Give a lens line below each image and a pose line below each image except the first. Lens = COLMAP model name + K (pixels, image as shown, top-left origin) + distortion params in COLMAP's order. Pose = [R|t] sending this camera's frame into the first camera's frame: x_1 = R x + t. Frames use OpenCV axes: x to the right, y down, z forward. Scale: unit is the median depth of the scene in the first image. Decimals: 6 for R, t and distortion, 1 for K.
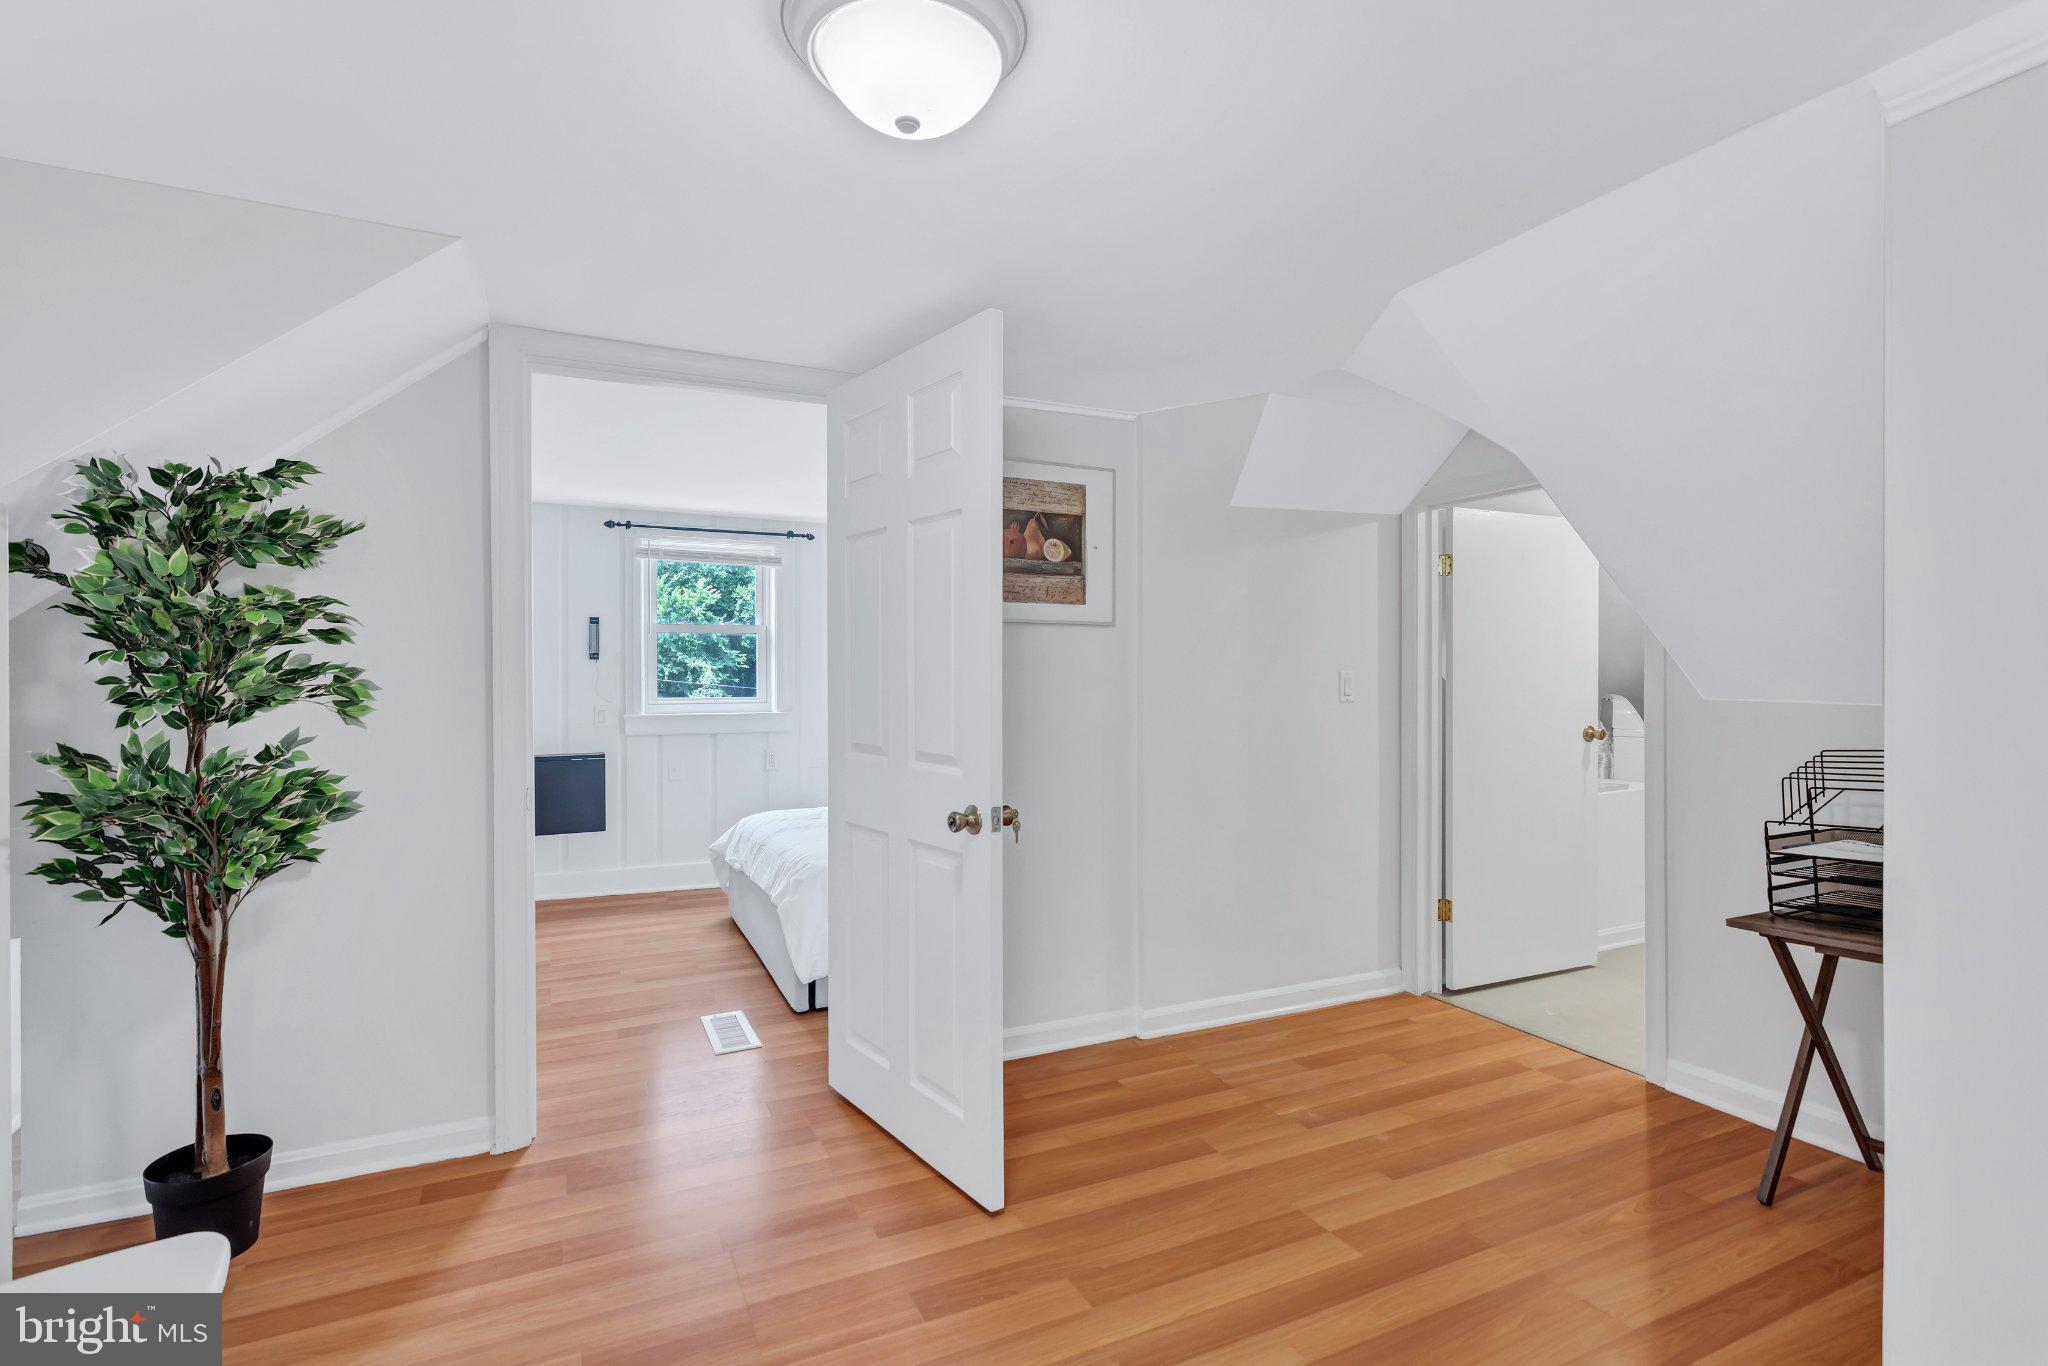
lens RADIAL K [[978.8, 0, 1020.0], [0, 978.8, 685.5], [0, 0, 1]] dist [-0.003517, -0.000654]
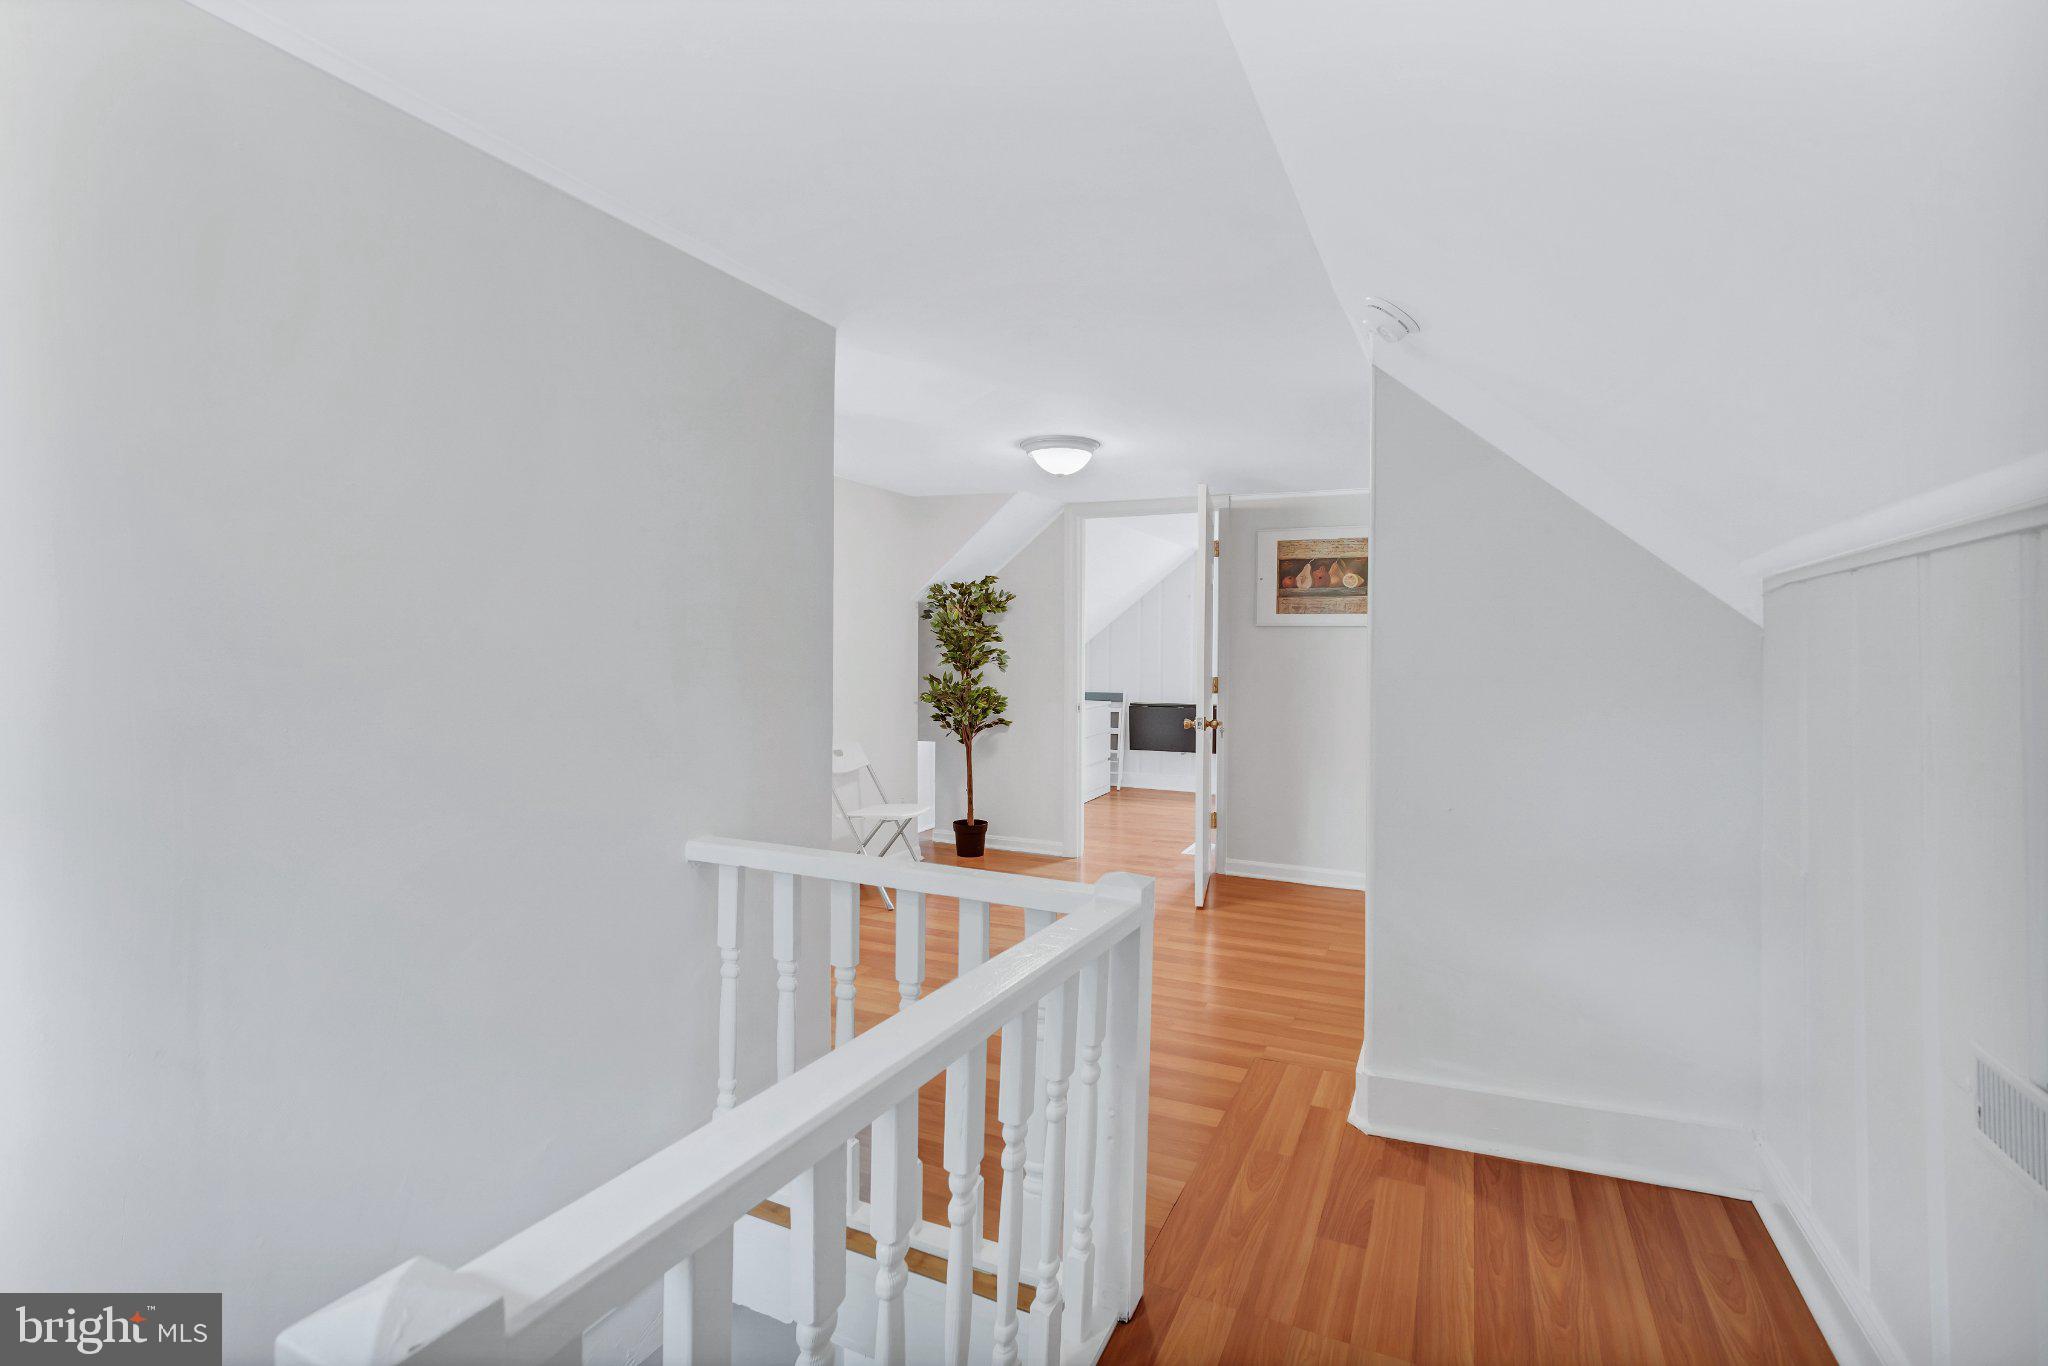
lens RADIAL K [[978.8, 0, 1026.9], [0, 978.8, 680.2], [0, 0, 1]] dist [-0.003517, -0.000654]
pose [[0.641126, 0.033164, -0.766719, 1.464158], [-0.017917, 0.999440, 0.028248, -0.014319], [0.767227, -0.004373, 0.641361, -0.703822]]
